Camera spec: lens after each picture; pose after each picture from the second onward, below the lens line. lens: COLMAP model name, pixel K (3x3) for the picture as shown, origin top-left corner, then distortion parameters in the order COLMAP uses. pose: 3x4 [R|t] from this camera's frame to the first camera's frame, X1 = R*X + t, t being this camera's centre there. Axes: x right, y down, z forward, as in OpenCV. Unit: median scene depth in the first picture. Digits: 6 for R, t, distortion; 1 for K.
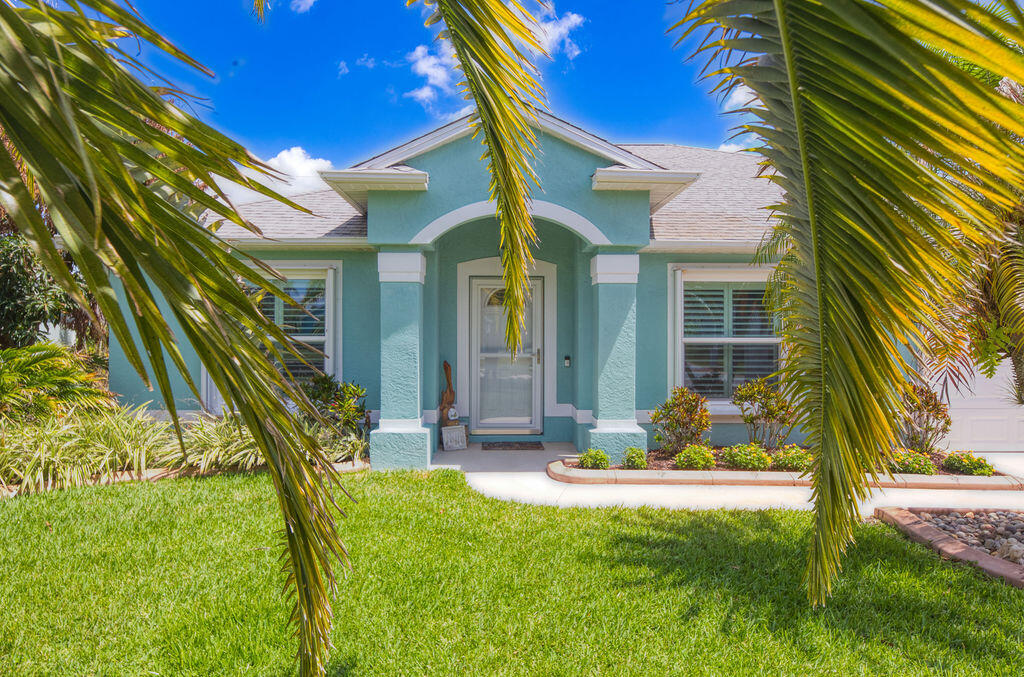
lens RADIAL K [[637.6, 0, 512.0], [0, 637.6, 338.5], [0, 0, 1]] dist [0.029221, -0.000786]
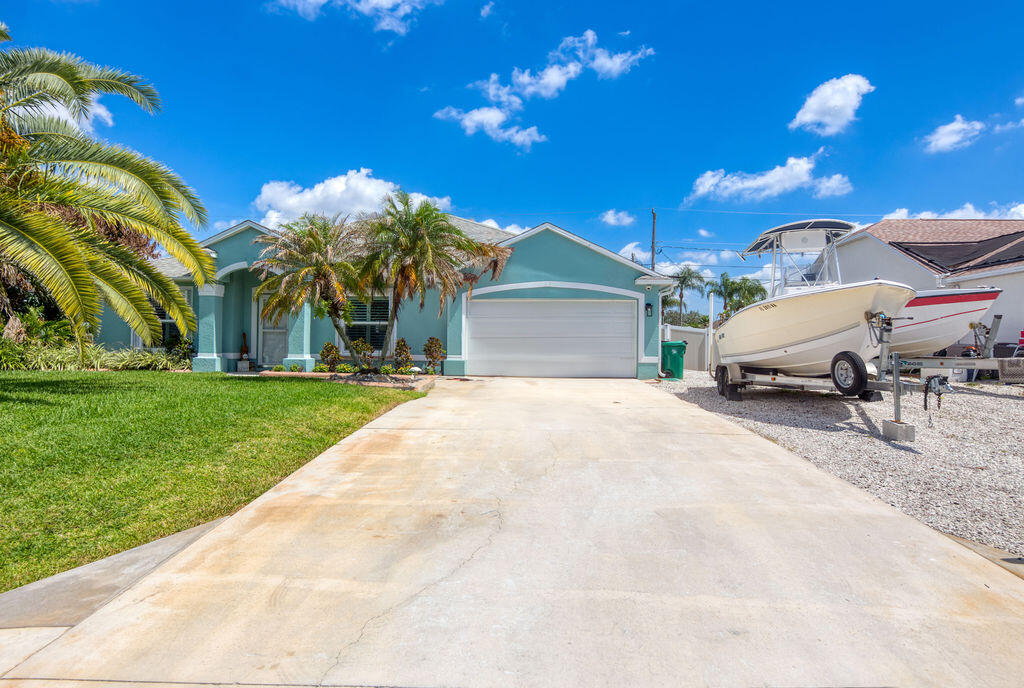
lens RADIAL K [[614.6, 0, 512.0], [0, 614.6, 344.0], [0, 0, 1]] dist [-0.001624, -0.001972]
pose [[0.999235, 0.007289, -0.038434, 1.057677], [-0.008064, 0.999767, -0.020043, 0.130795], [0.038279, 0.020337, 0.999060, -1.251330]]
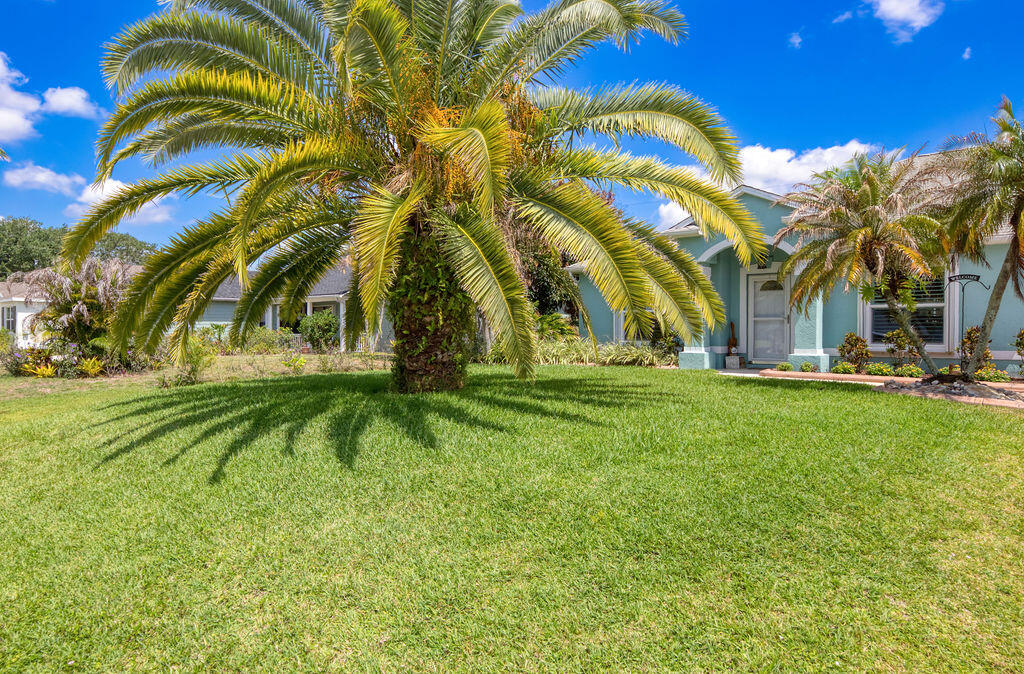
lens RADIAL K [[637.6, 0, 512.0], [0, 637.6, 337.0], [0, 0, 1]] dist [0.029221, -0.000786]
pose [[0.765493, 0.002748, -0.643438, 0.708267], [-0.006269, 0.999975, -0.003188, 0.105987], [0.643413, 0.006474, 0.765492, -0.961166]]
